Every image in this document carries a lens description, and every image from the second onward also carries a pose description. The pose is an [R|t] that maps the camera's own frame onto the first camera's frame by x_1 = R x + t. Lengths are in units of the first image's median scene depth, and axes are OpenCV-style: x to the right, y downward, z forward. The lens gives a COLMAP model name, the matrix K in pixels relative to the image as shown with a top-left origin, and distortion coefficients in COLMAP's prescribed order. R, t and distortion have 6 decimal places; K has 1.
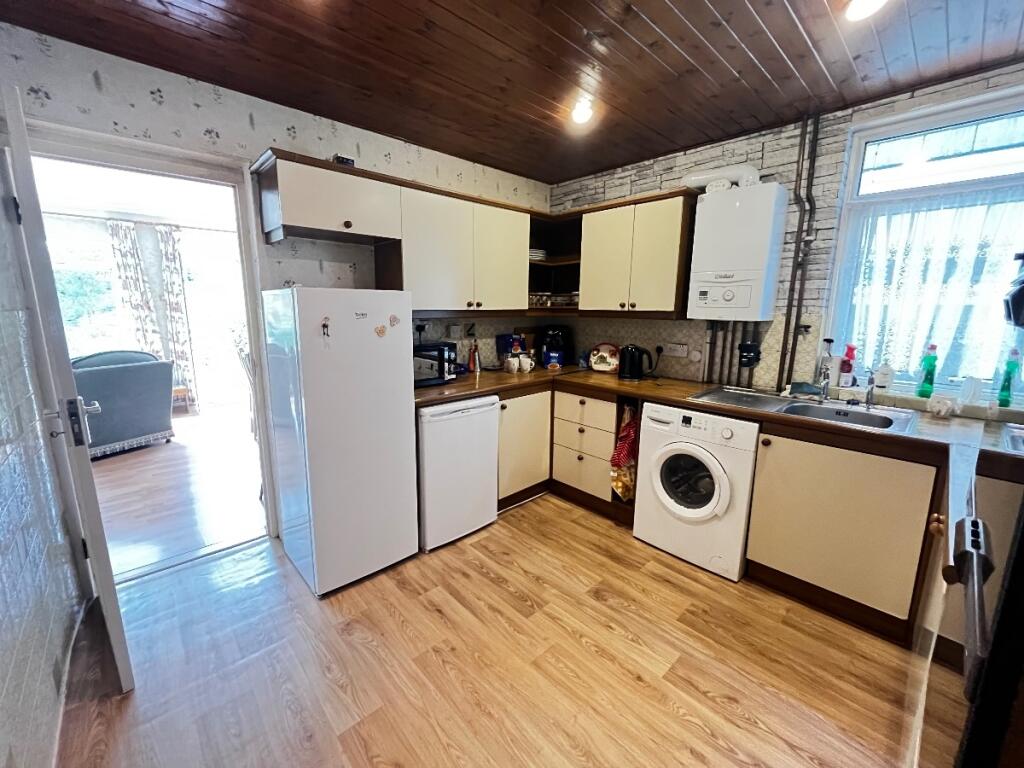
lens RADIAL K [[417.2, 0, 512.0], [0, 417.2, 384.0], [0, 0, 1]] dist [-0.000992, -0.000167]
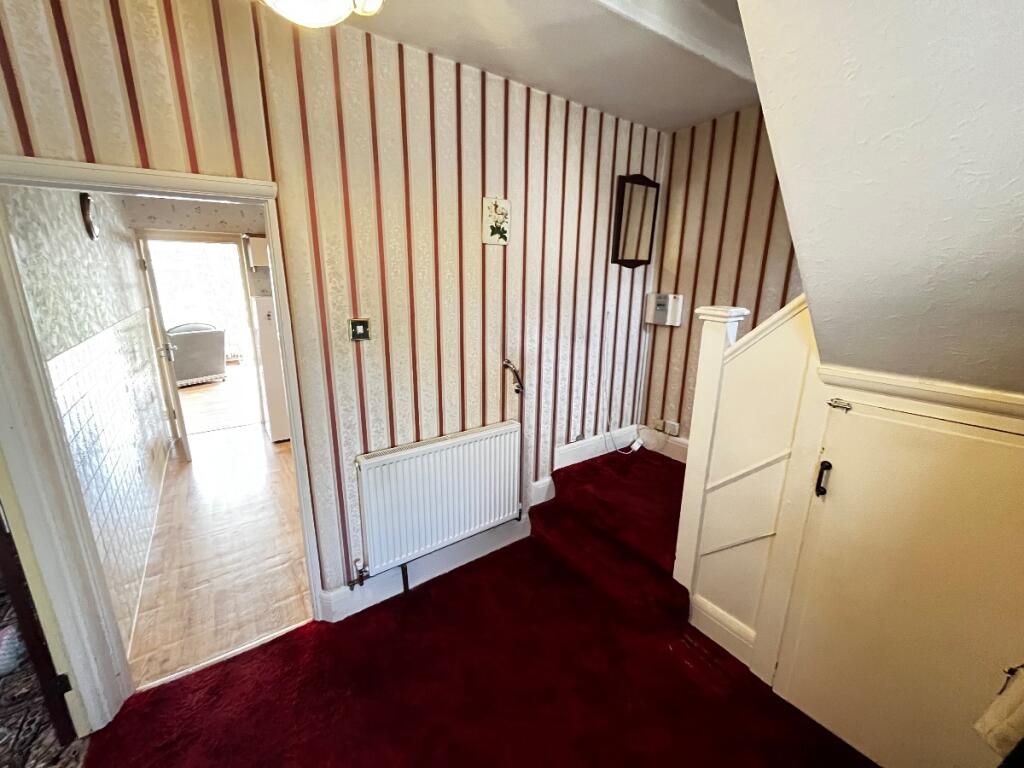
lens RADIAL K [[407.3, 0, 512.0], [0, 407.3, 384.0], [0, 0, 1]] dist [0.000401, 0.000010]
pose [[0.992223, 0.035455, -0.119320, 1.045545], [-0.028381, 0.997767, 0.060465, 0.054560], [0.121197, -0.056609, 0.991013, -0.954260]]
